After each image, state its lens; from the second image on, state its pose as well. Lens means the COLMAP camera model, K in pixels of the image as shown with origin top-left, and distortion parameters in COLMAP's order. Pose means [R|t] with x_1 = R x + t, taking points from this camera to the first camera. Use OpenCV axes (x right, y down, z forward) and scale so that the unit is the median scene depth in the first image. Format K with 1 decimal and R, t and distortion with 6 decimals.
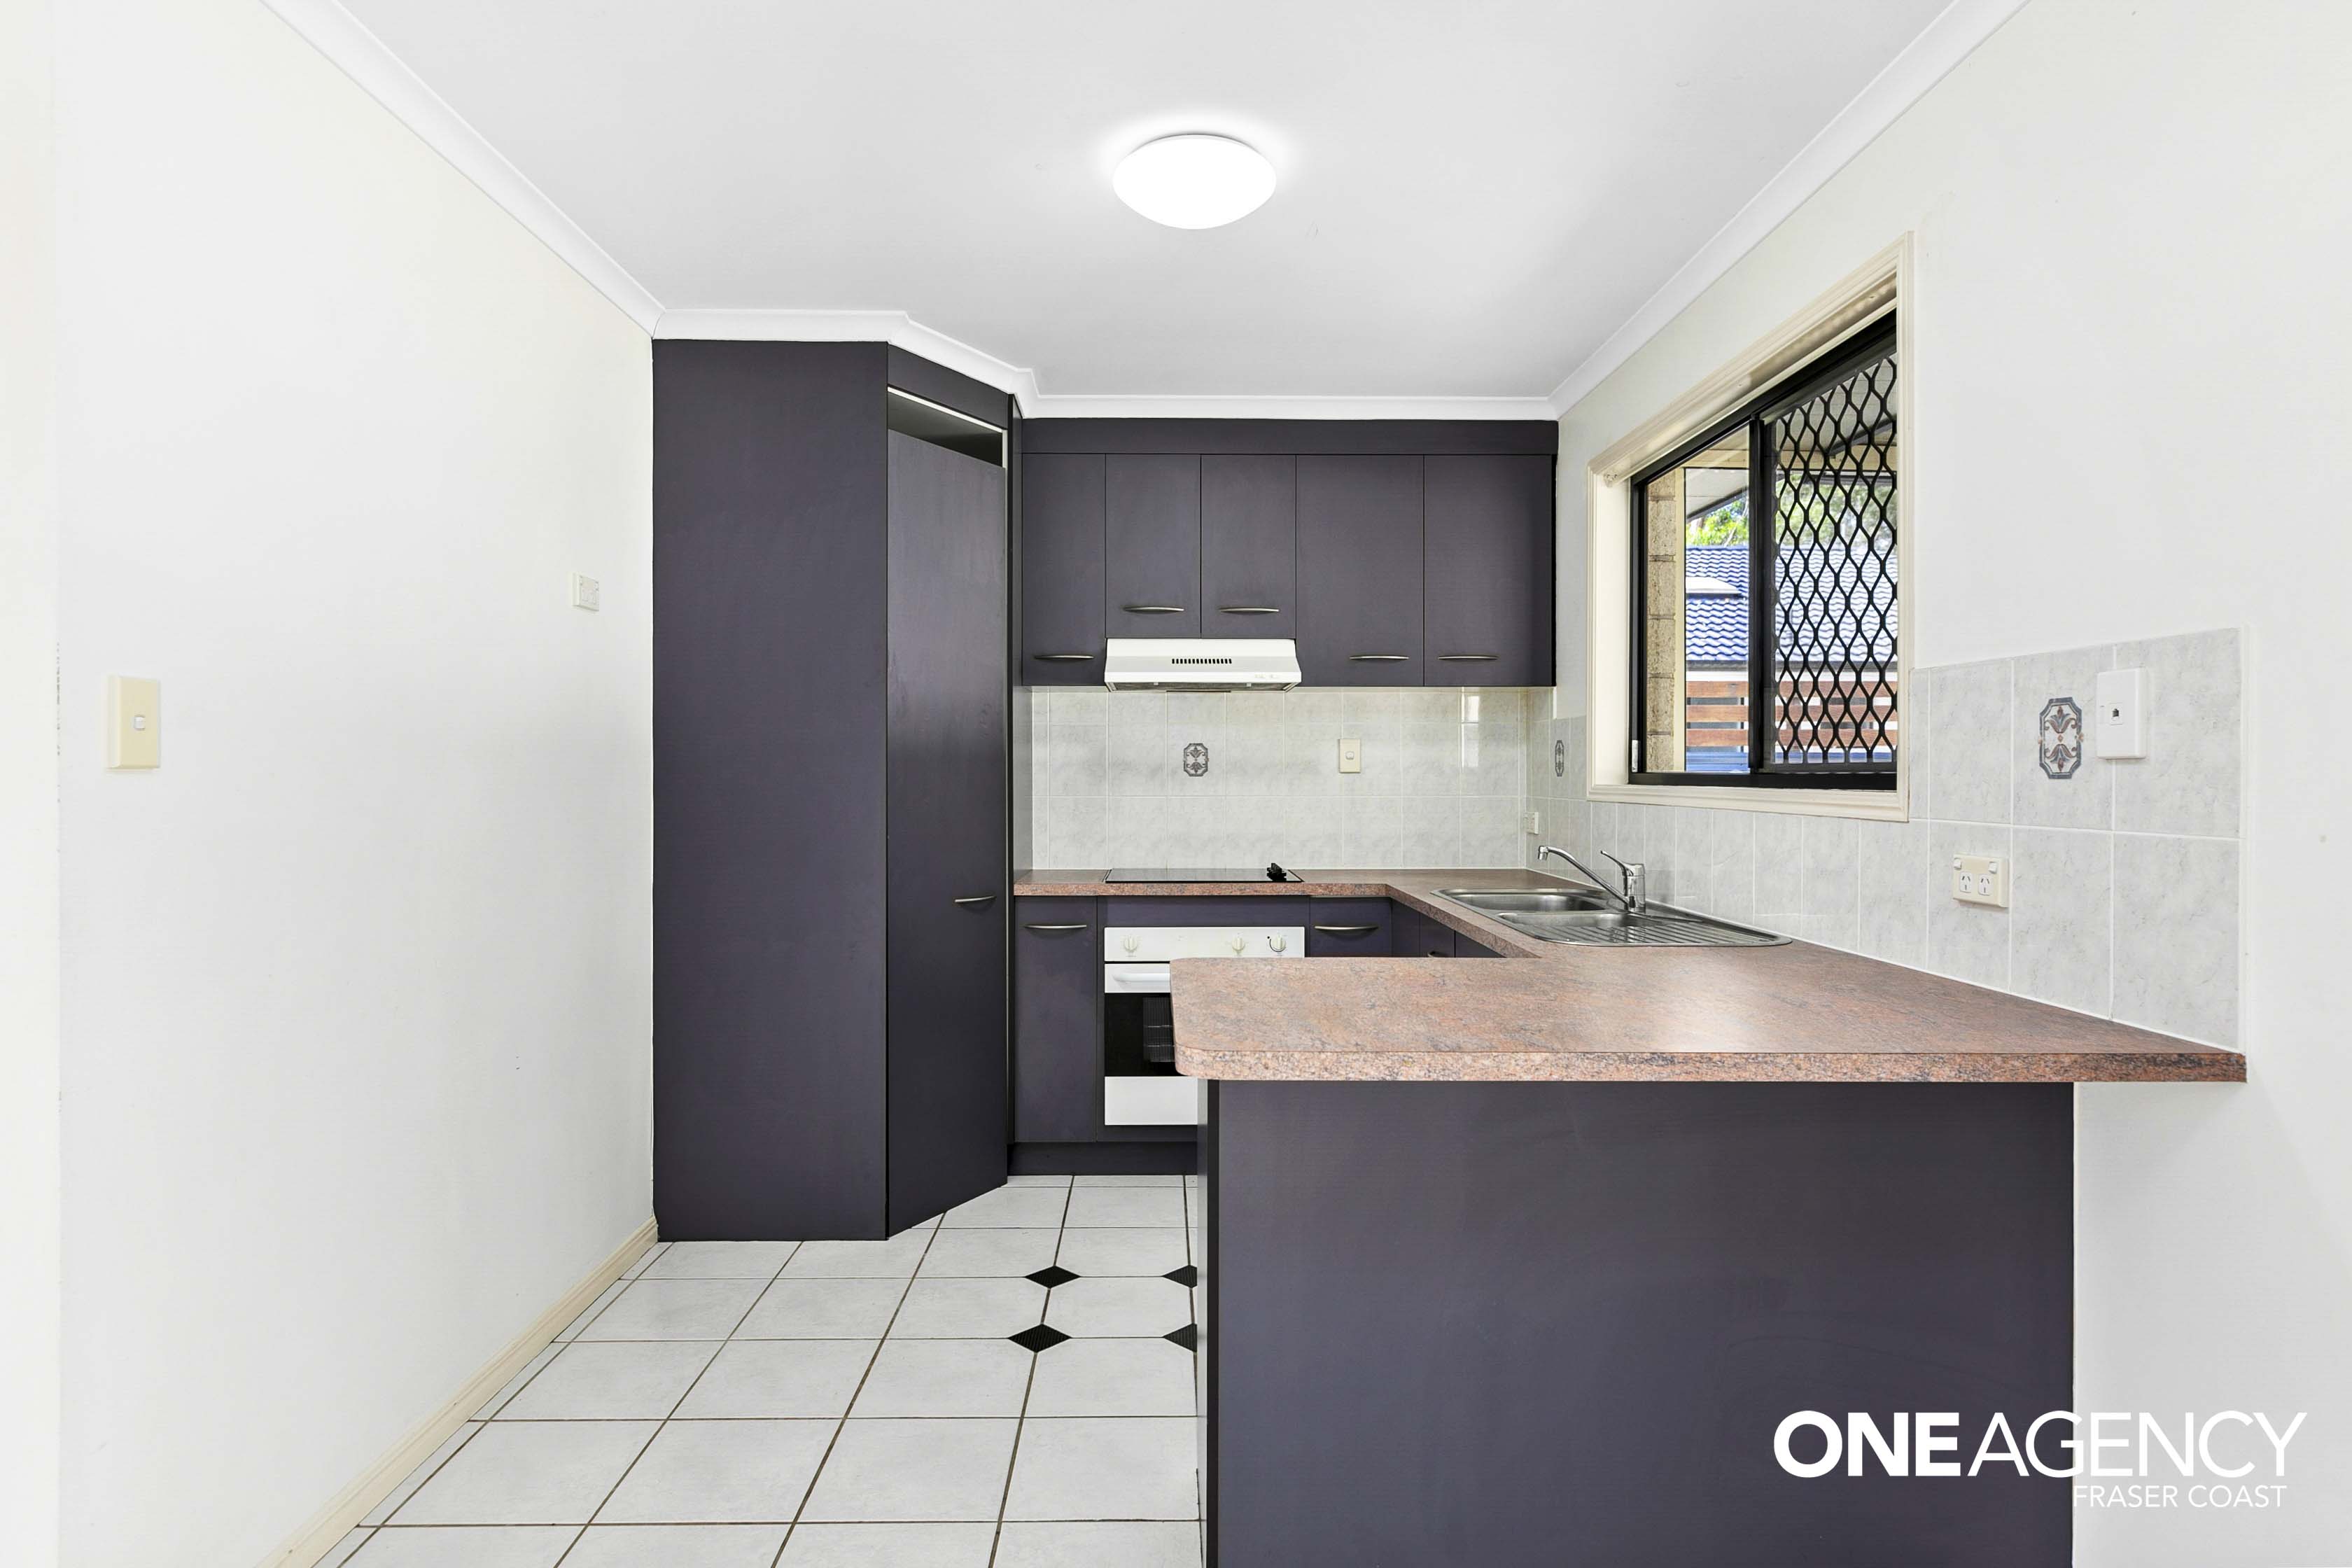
lens RADIAL K [[1272.9, 0, 1176.3], [0, 1272.9, 782.4], [0, 0, 1]] dist [-0.004103, -0.000425]
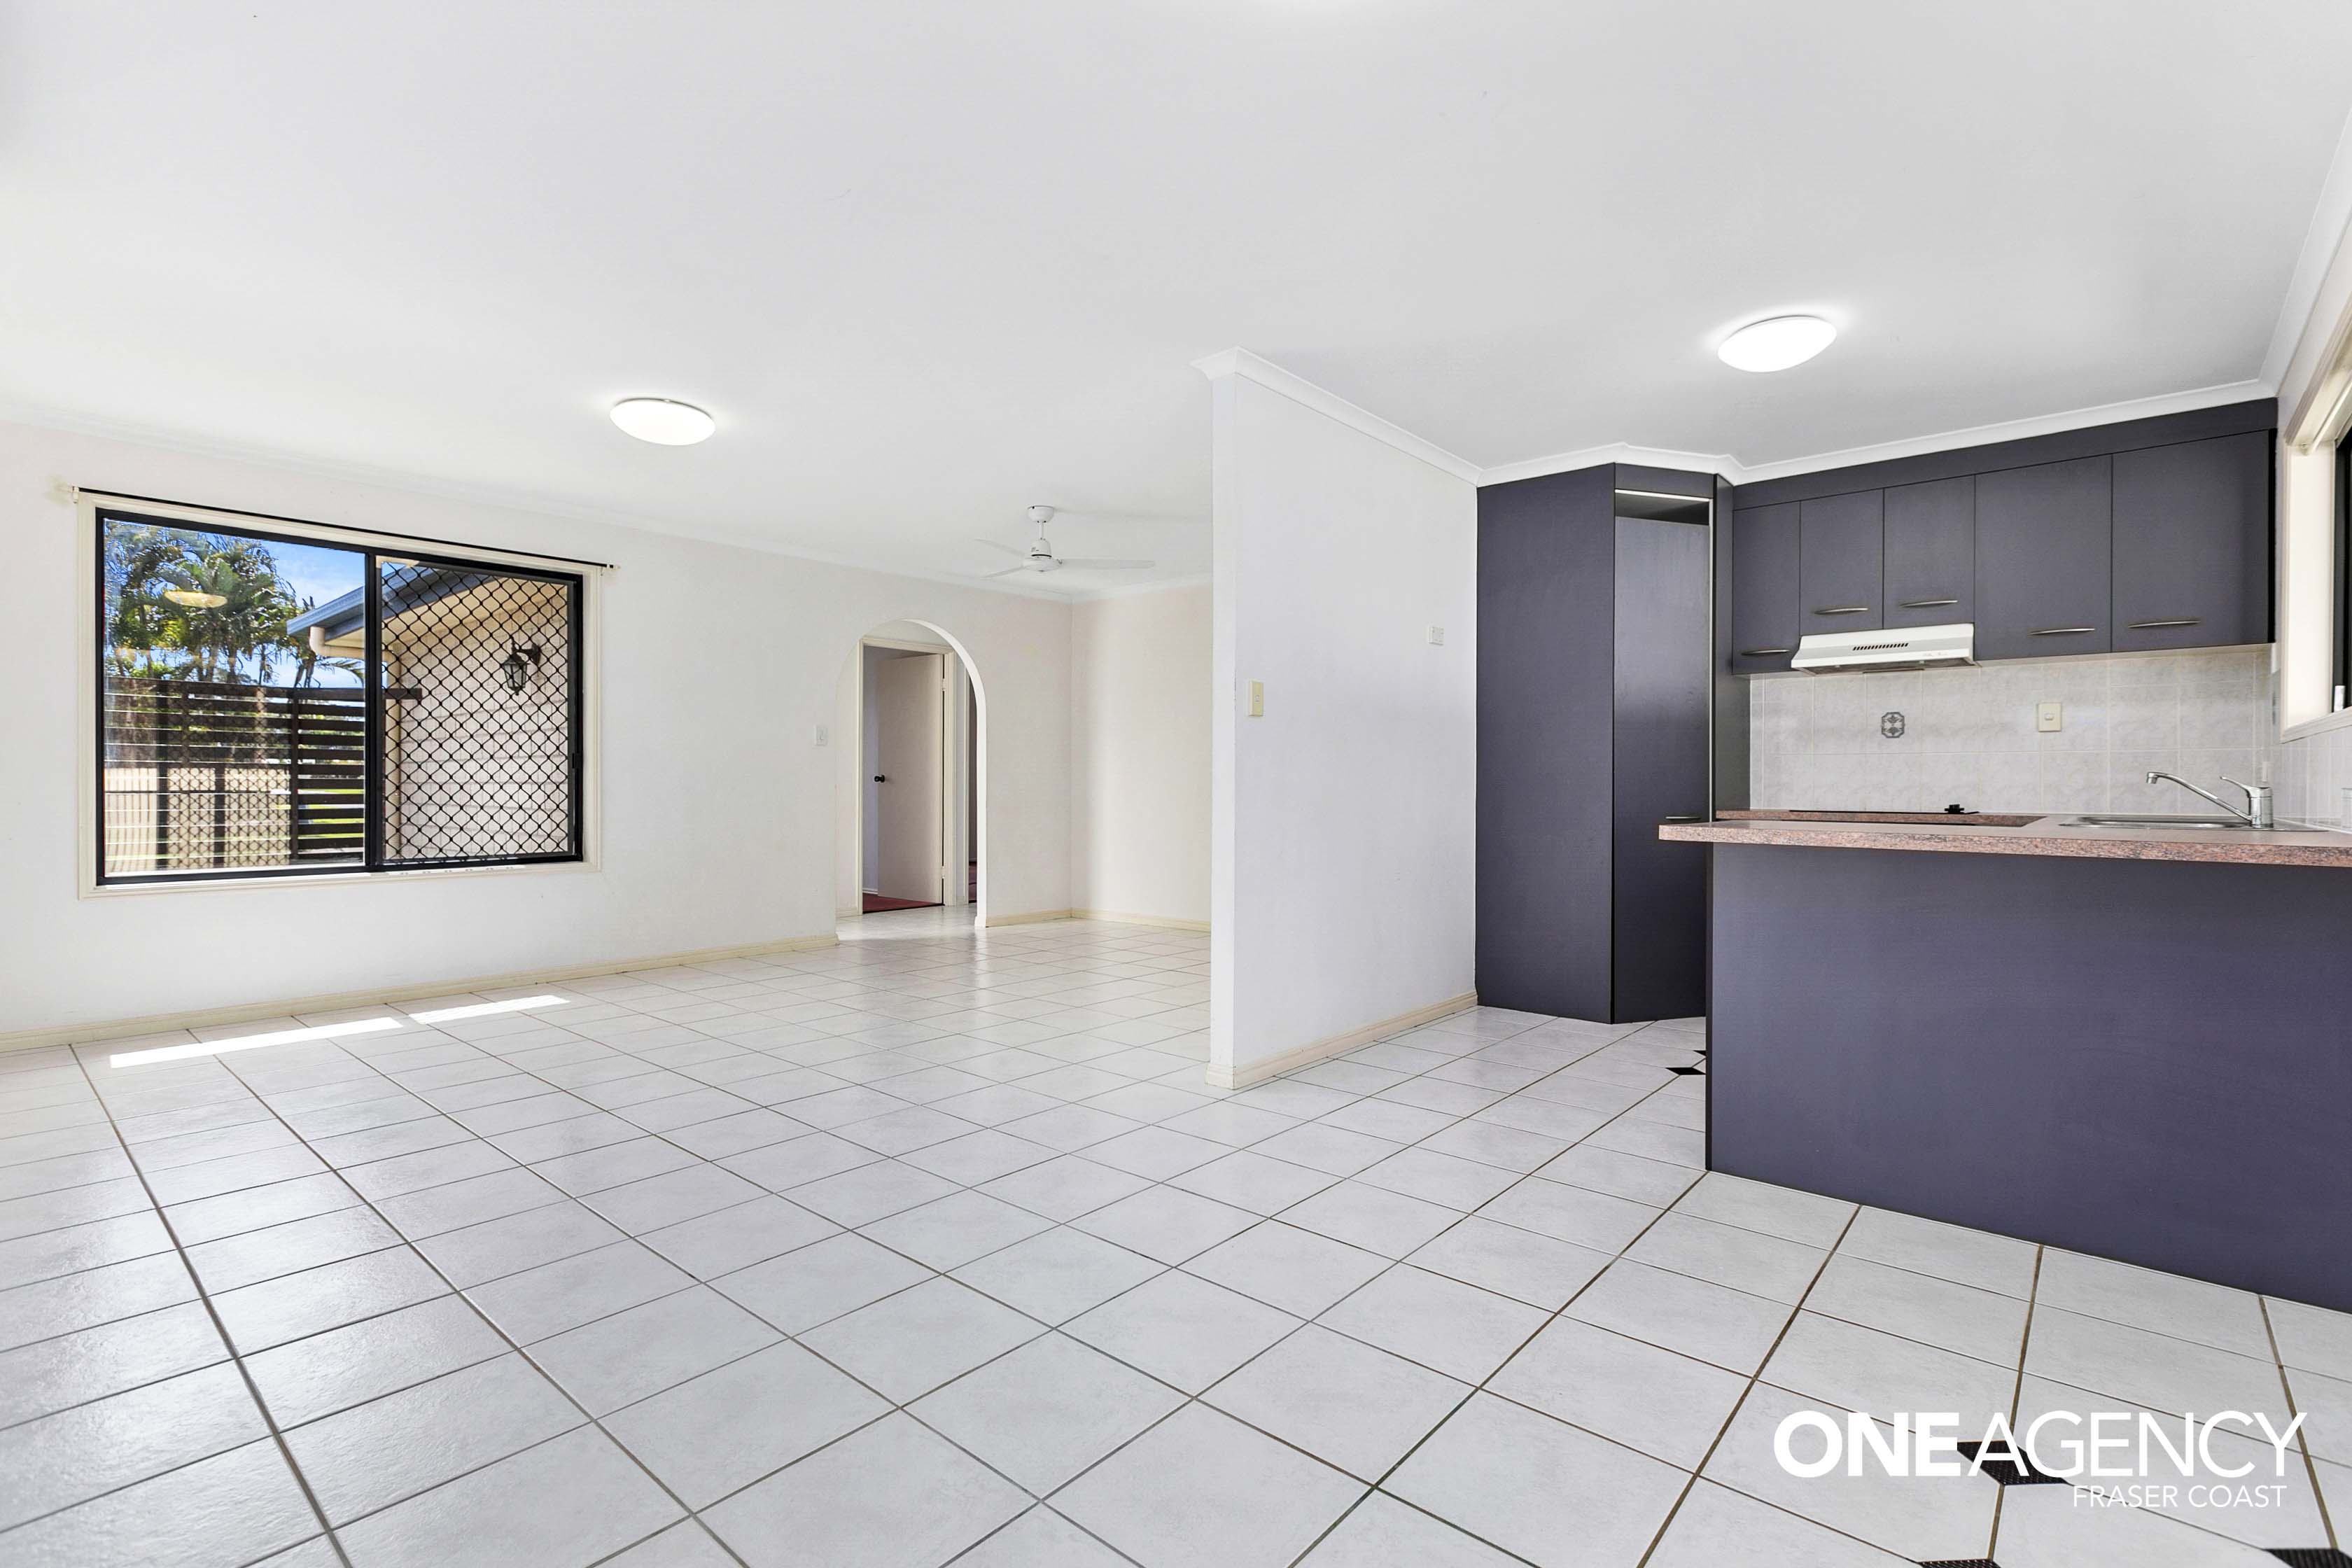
lens RADIAL K [[1076.5, 0, 1179.0], [0, 1076.5, 782.3], [0, 0, 1]] dist [0.001727, -0.001168]
pose [[0.749320, -0.000881, -0.662207, 0.216074], [-0.005390, 0.999958, -0.007430, 0.057373], [0.662186, 0.009137, 0.749284, -0.311765]]
